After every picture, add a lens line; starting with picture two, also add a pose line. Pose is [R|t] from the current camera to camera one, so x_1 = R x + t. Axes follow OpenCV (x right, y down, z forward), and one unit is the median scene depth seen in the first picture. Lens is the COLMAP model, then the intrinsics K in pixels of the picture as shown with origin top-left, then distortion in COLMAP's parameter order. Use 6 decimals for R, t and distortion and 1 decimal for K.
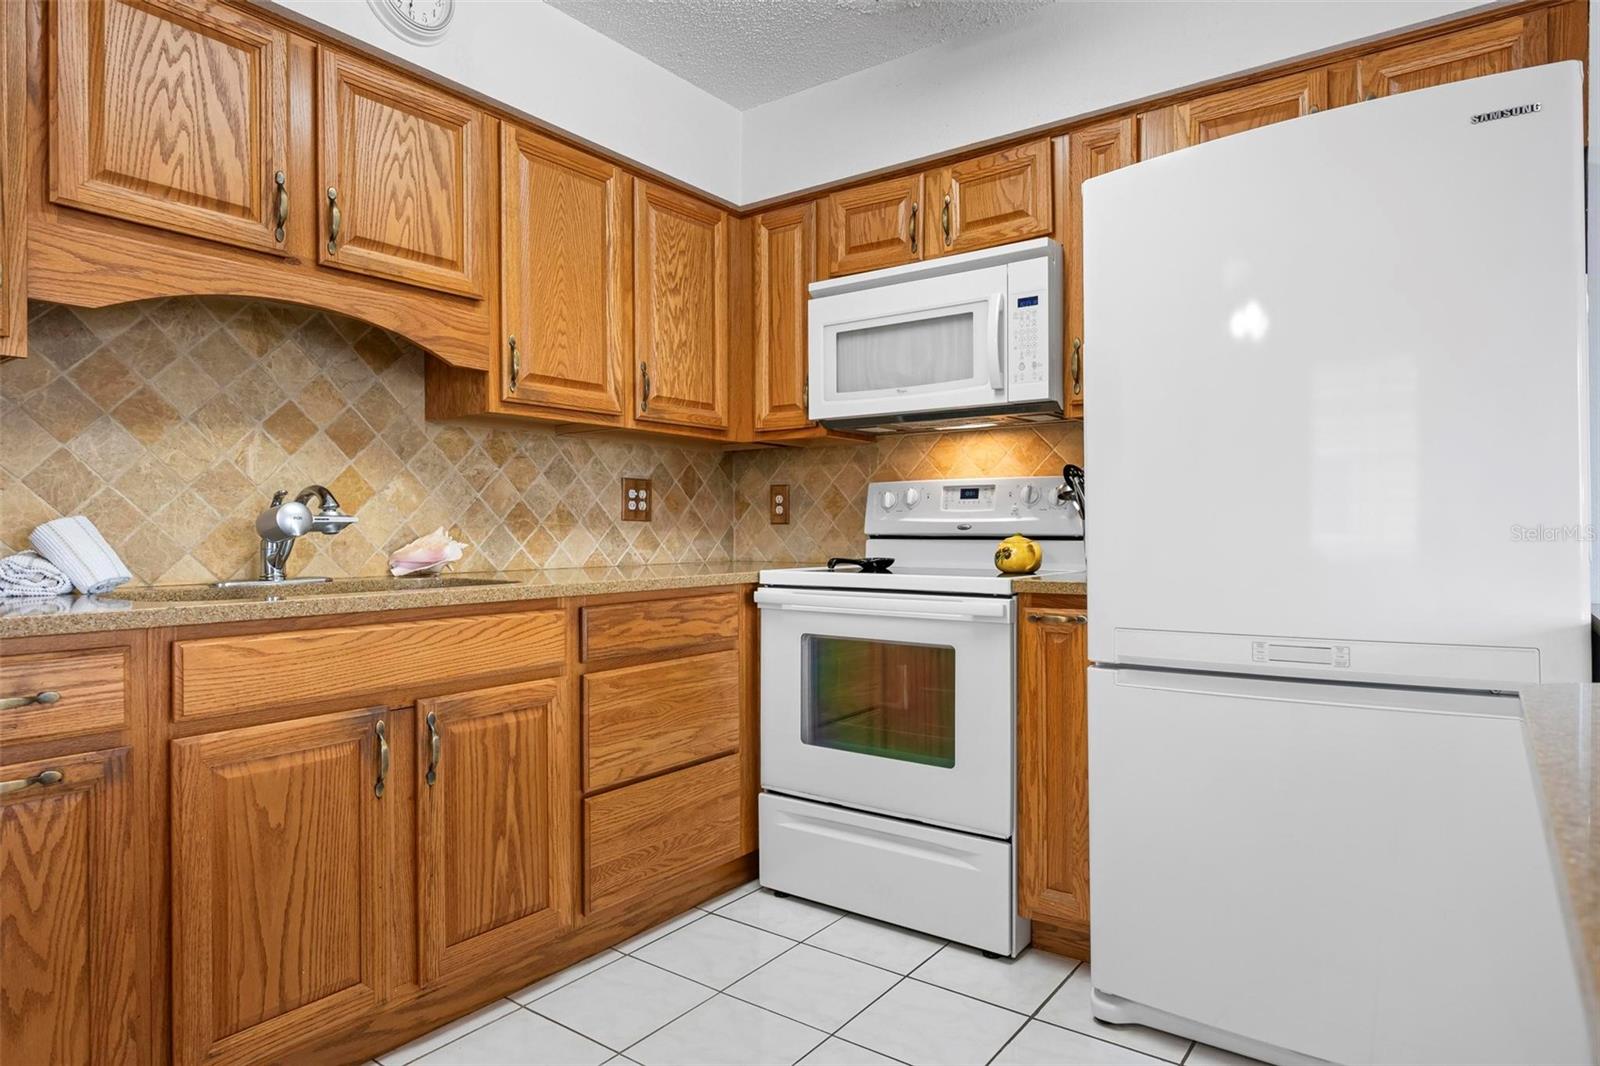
lens RADIAL K [[934.1, 0, 798.9], [0, 934.1, 526.9], [0, 0, 1]] dist [0.002890, 0.000353]
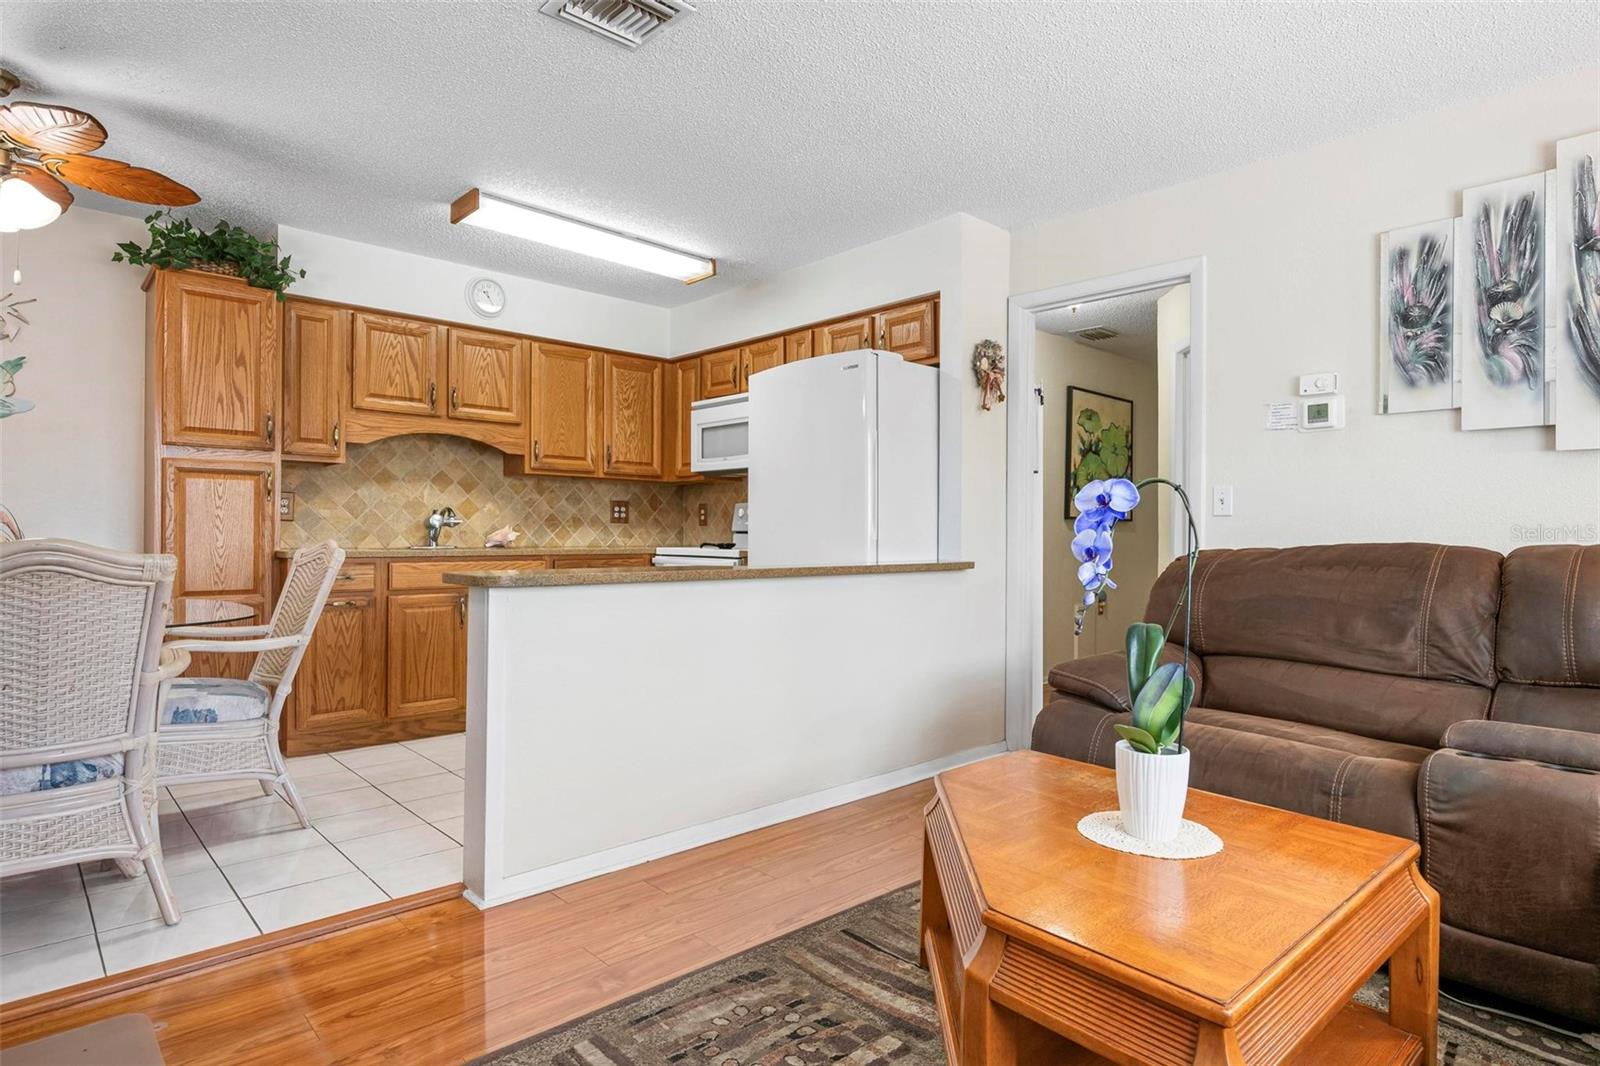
lens RADIAL K [[874.0, 0, 792.3], [0, 874.0, 526.1], [0, 0, 1]] dist [0.010778, 0.000121]
pose [[0.980349, 0.006457, -0.197167, 0.681728], [-0.007573, 0.999959, -0.004911, 0.007500], [0.197127, 0.006308, 0.980358, -0.885475]]
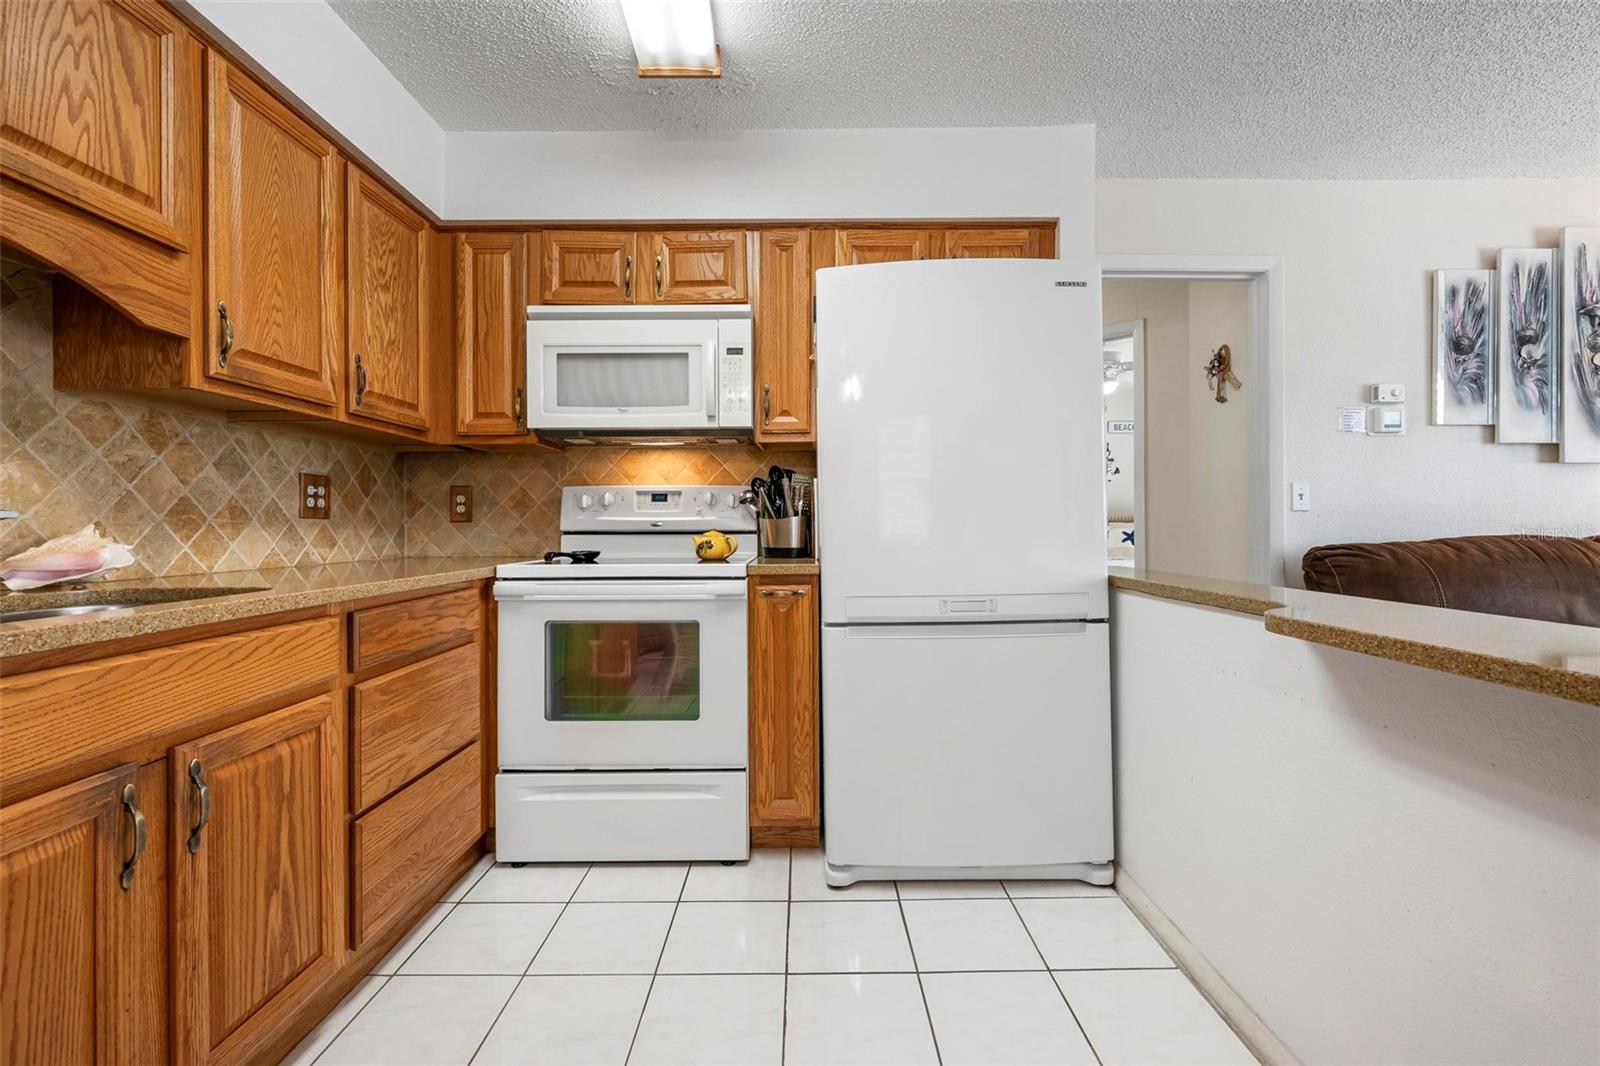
lens RADIAL K [[691.6, 0, 802.7], [0, 691.6, 517.2], [0, 0, 1]] dist [0.003583, 0.000449]
pose [[0.804373, 0.004772, 0.594105, -0.251461], [0.001521, 0.999948, -0.010090, 0.000304], [-0.594122, 0.009020, 0.804324, 0.169634]]
